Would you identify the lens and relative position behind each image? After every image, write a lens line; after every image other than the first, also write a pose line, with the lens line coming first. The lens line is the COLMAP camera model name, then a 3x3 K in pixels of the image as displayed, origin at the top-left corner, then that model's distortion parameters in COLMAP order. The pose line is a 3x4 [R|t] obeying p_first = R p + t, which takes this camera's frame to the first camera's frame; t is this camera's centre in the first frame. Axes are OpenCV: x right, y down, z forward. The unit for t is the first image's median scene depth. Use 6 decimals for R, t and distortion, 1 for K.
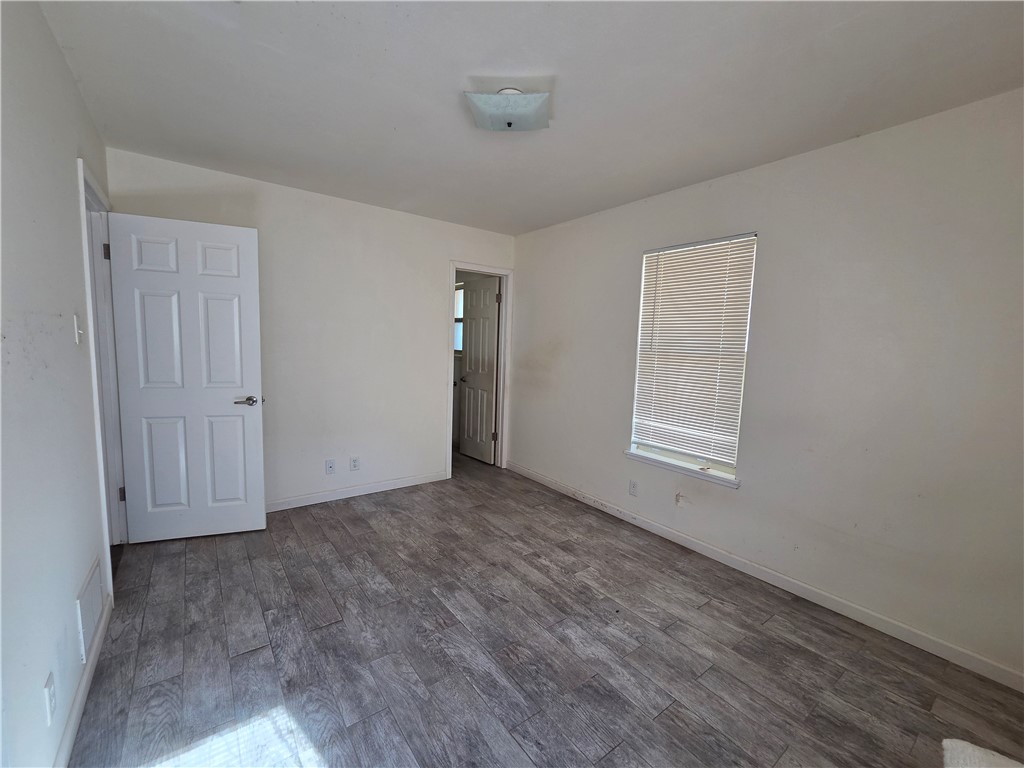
lens RADIAL K [[426.2, 0, 512.0], [0, 426.2, 384.0], [0, 0, 1]] dist [-0.003045, 0.000134]
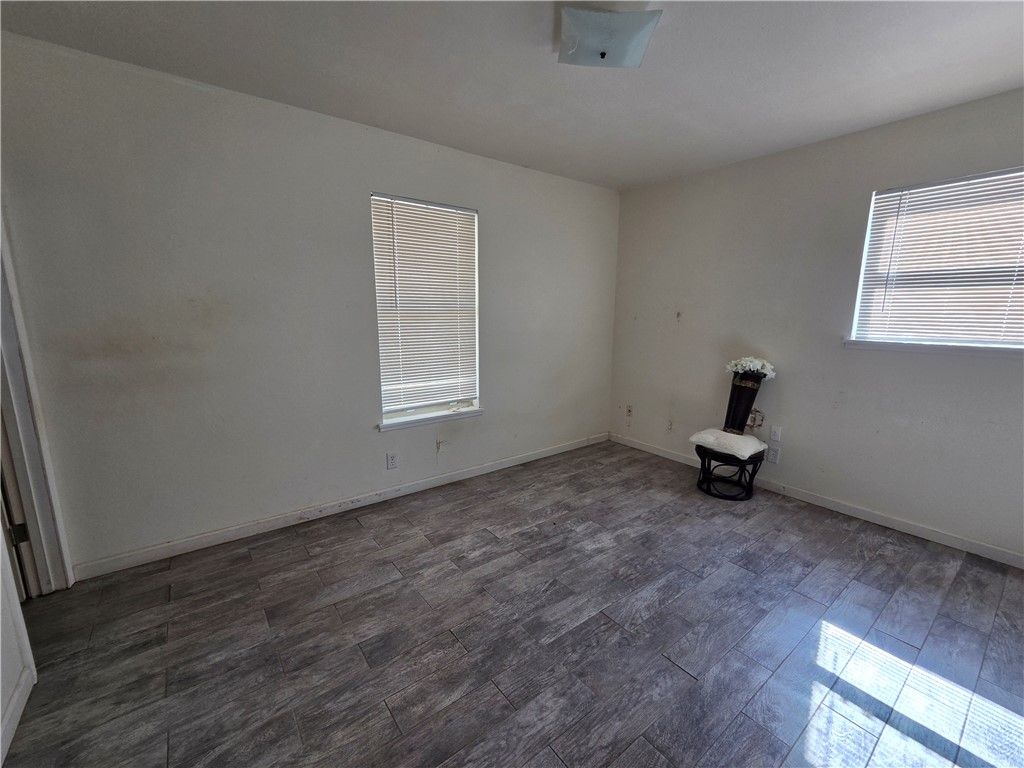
lens RADIAL K [[426.2, 0, 512.0], [0, 426.2, 384.0], [0, 0, 1]] dist [-0.003045, 0.000134]
pose [[-0.006305, -0.206465, 0.978434, -0.786411], [0.090696, 0.974302, 0.206178, -0.112437], [-0.995859, 0.090040, 0.012583, 0.965190]]
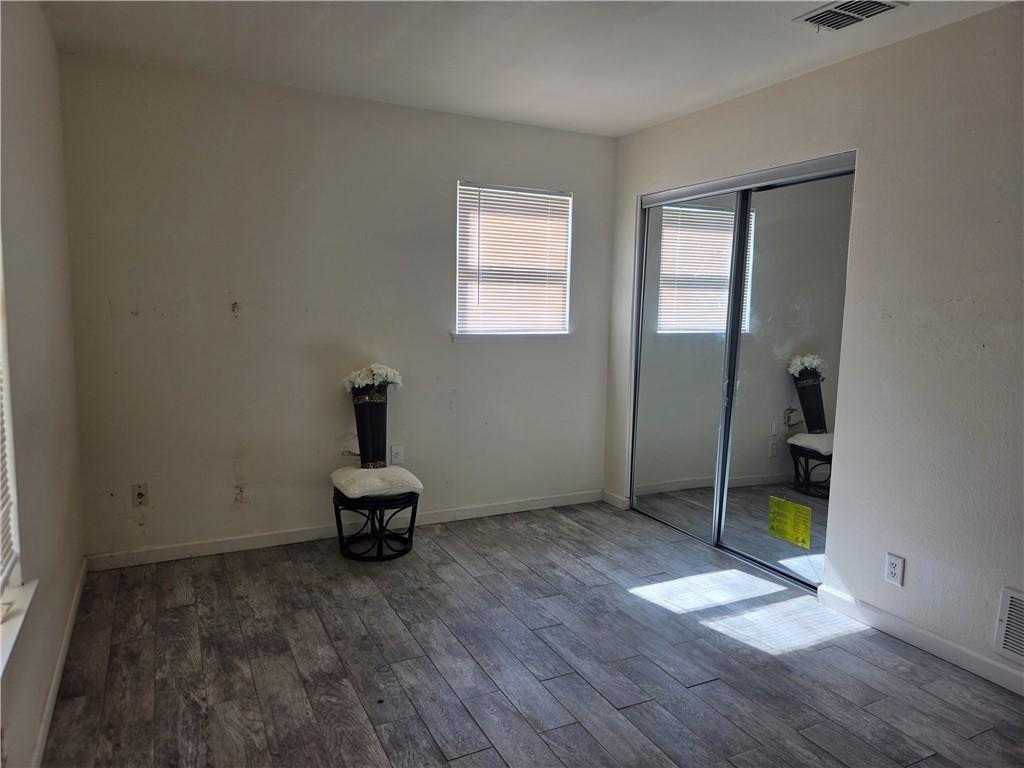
lens RADIAL K [[679.4, 0, 508.2], [0, 679.4, 377.3], [0, 0, 1]] dist [0.068204, -0.053785]
pose [[-0.982878, -0.074079, 0.168712, -0.080460], [-0.037239, 0.976590, 0.211860, -0.170521], [-0.180457, 0.201950, -0.962627, 1.702727]]
